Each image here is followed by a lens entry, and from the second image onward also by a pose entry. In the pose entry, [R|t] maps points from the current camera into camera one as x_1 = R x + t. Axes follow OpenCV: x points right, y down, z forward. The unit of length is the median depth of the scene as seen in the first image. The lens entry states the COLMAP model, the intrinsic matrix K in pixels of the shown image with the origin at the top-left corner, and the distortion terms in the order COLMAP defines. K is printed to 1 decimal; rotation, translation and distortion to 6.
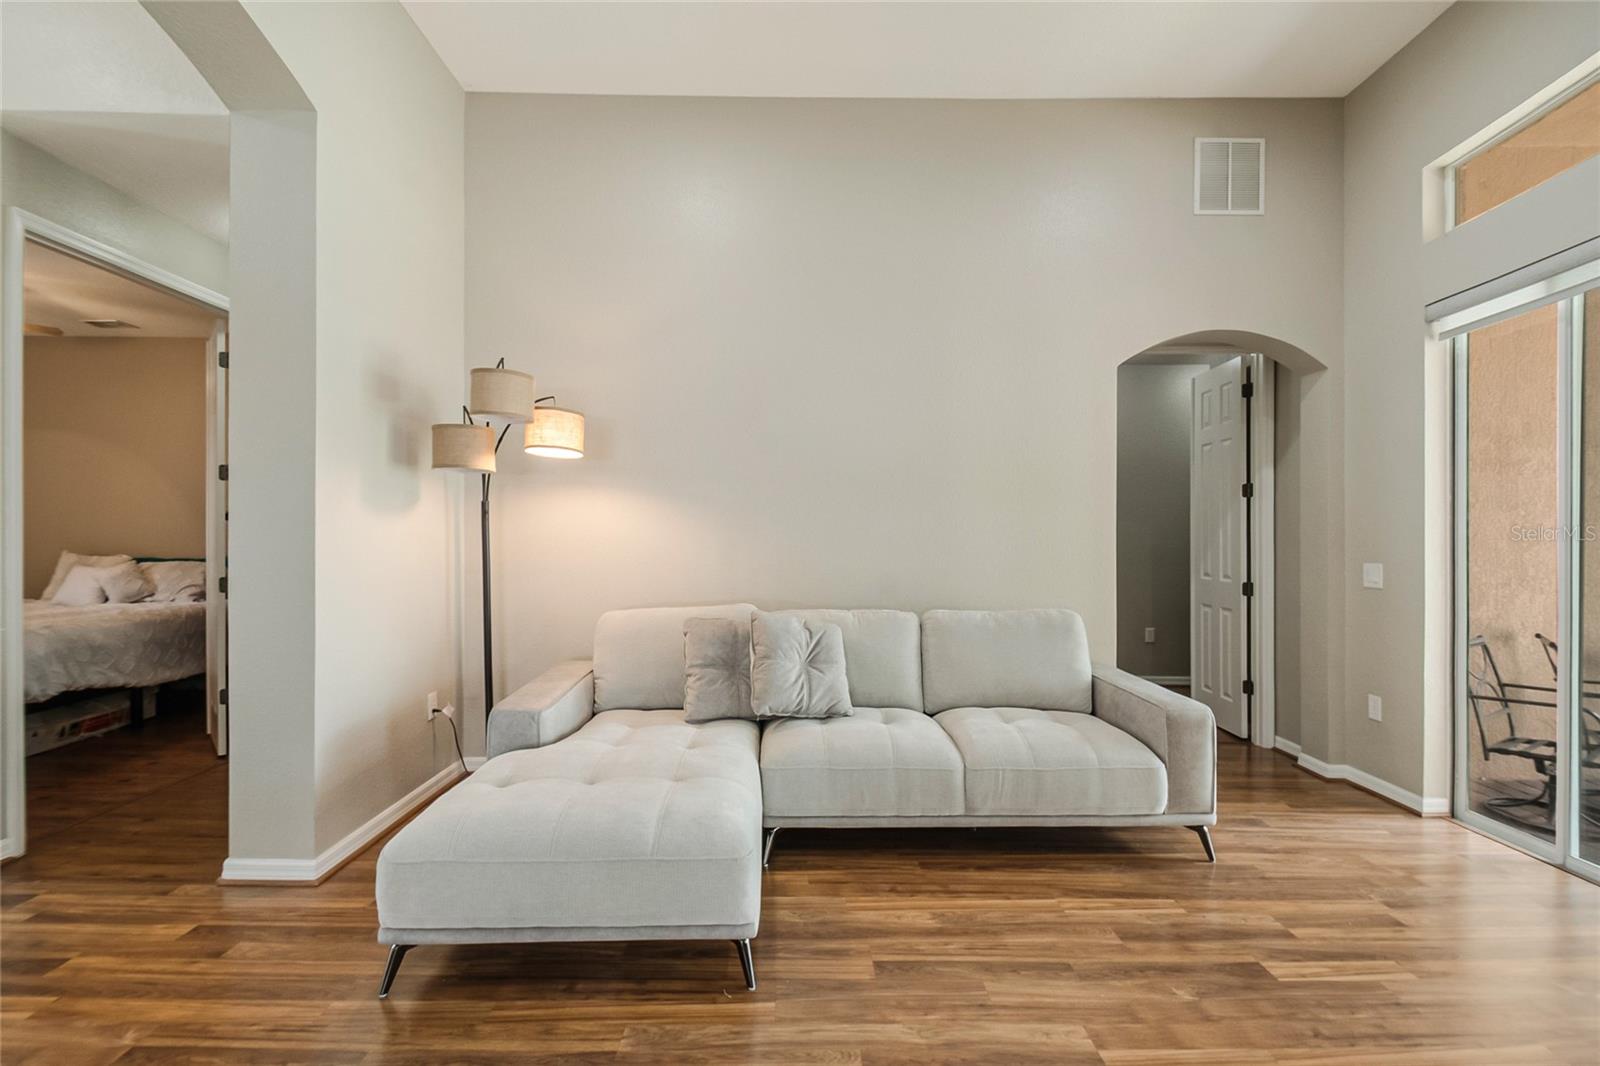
lens RADIAL K [[712.5, 0, 806.6], [0, 712.5, 524.0], [0, 0, 1]] dist [-0.004296, -0.007714]
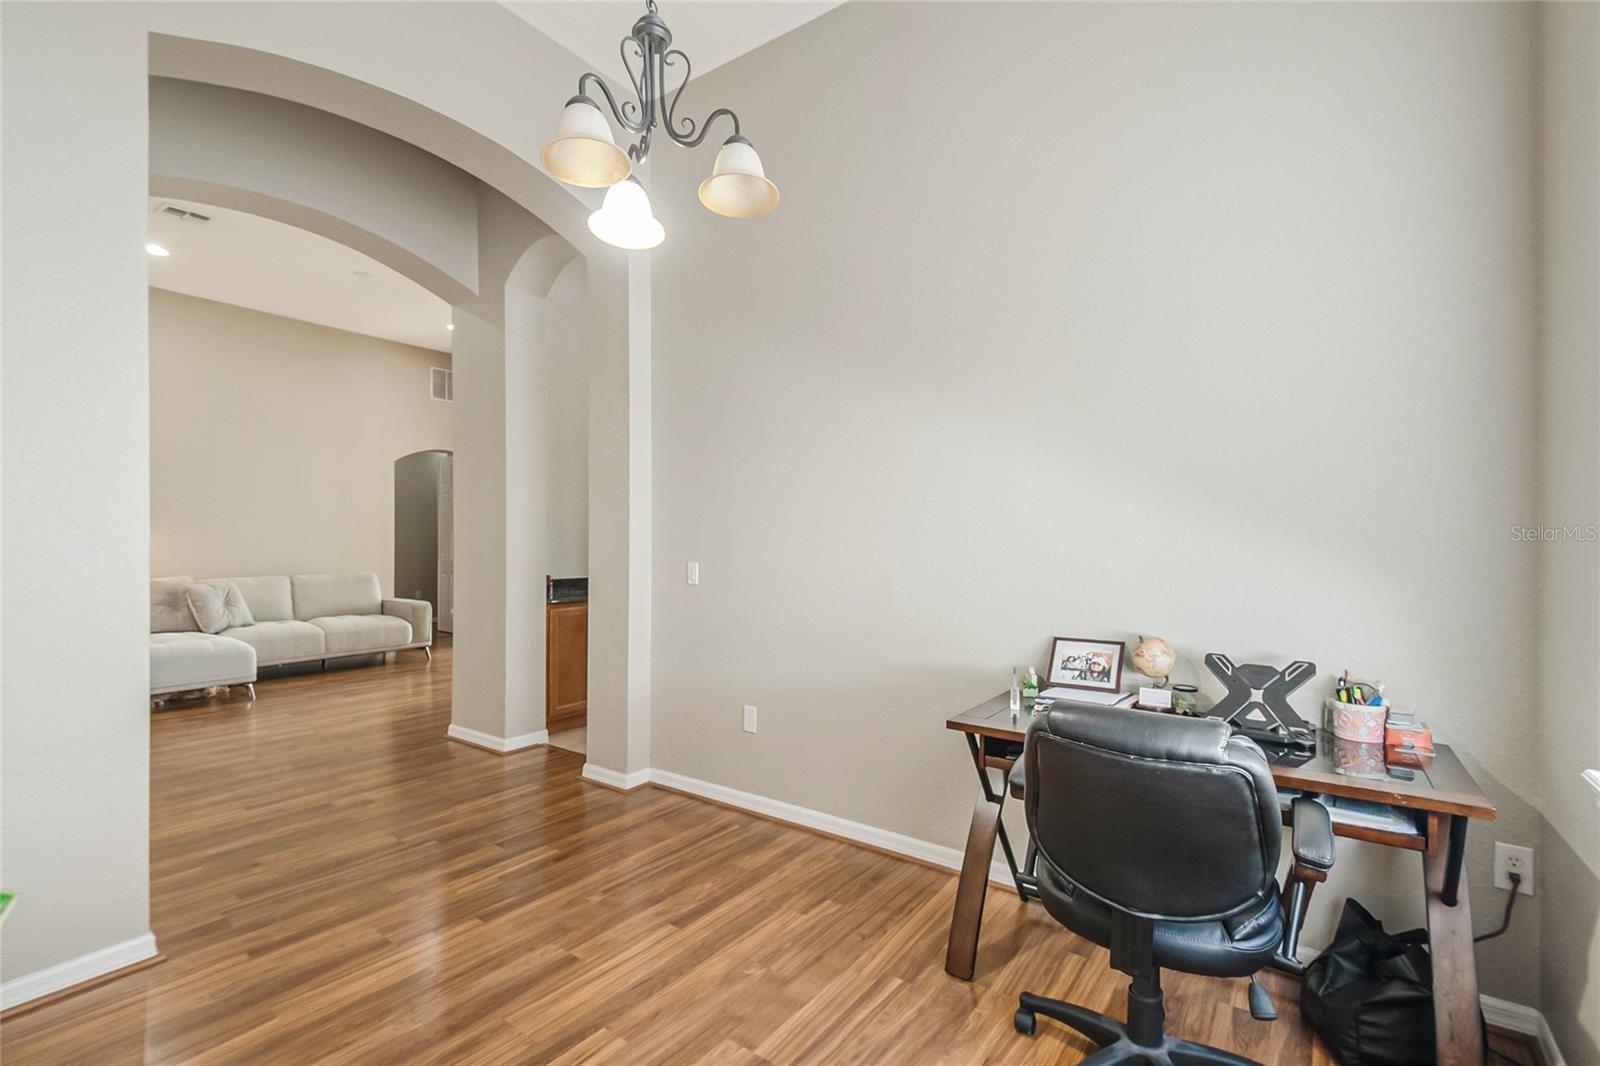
lens RADIAL K [[712.5, 0, 801.9], [0, 712.5, 534.6], [0, 0, 1]] dist [-0.004296, -0.007714]
pose [[0.610879, 0.002231, 0.791721, -0.599110], [-0.013896, 0.999872, 0.007905, -0.032796], [-0.791602, -0.015831, 0.610832, -1.503073]]
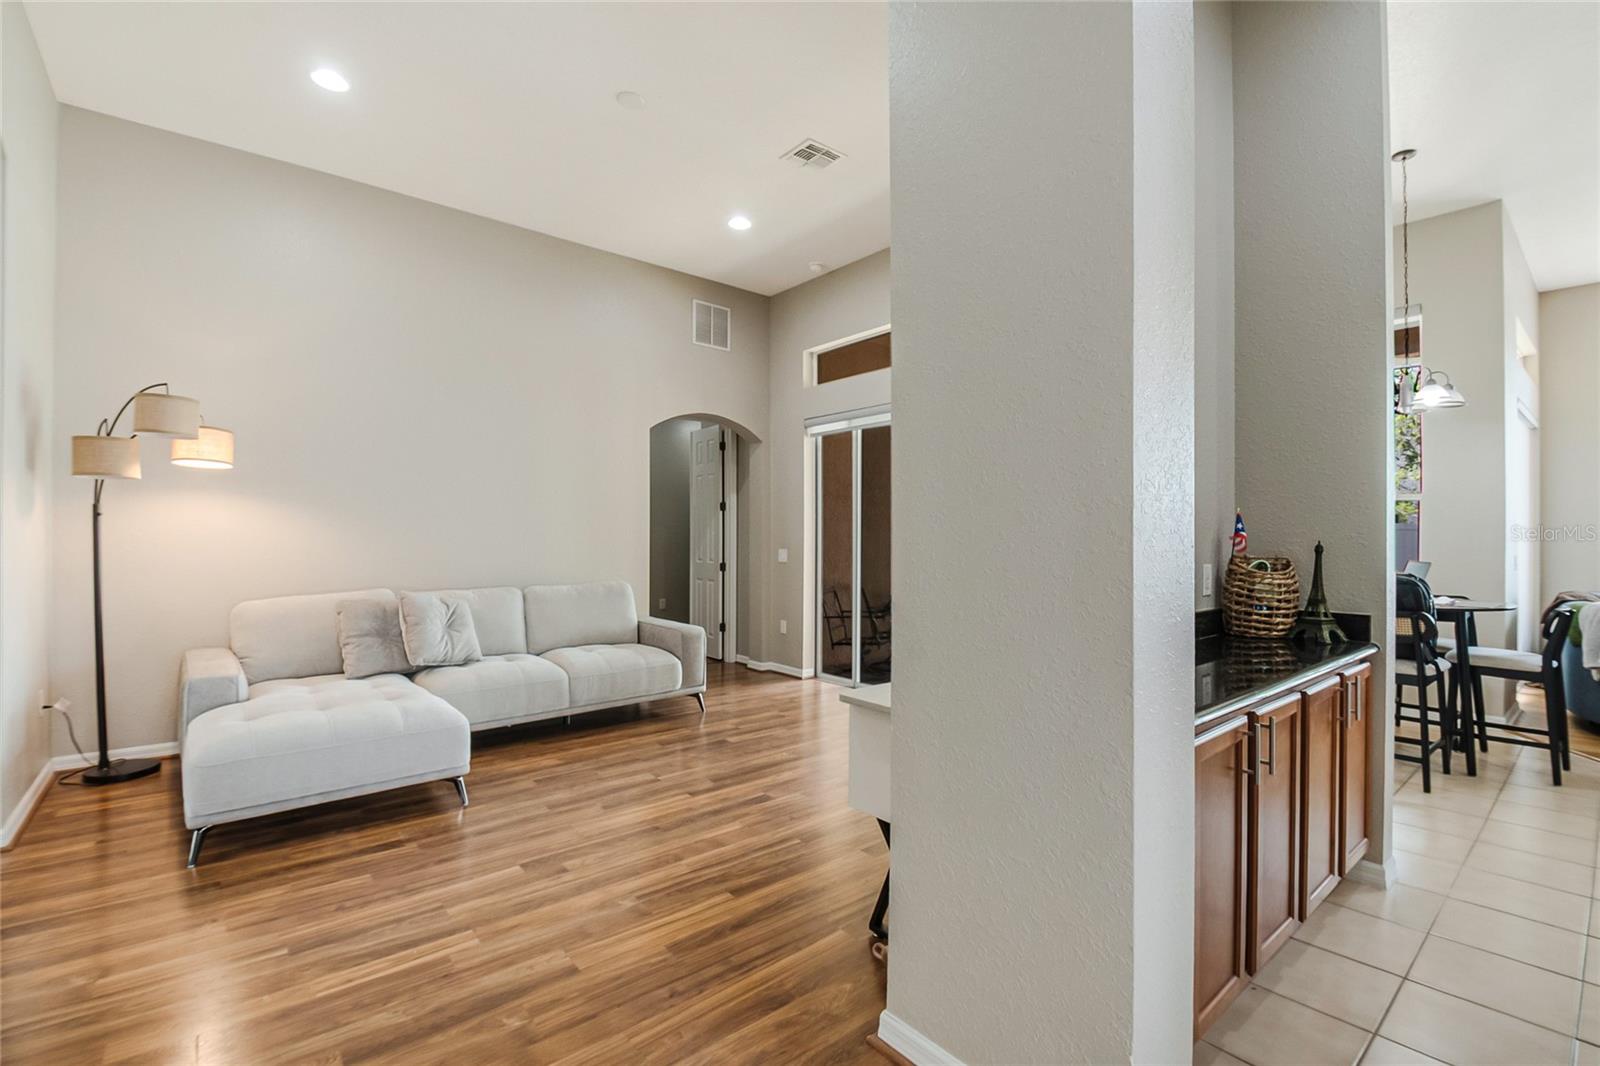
lens RADIAL K [[712.5, 0, 810.0], [0, 712.5, 521.2], [0, 0, 1]] dist [-0.004296, -0.007714]
pose [[0.783673, 0.004711, 0.621155, -0.301734], [-0.005172, 0.999986, -0.001060, -0.012718], [-0.621152, -0.002382, 0.783687, -0.516158]]
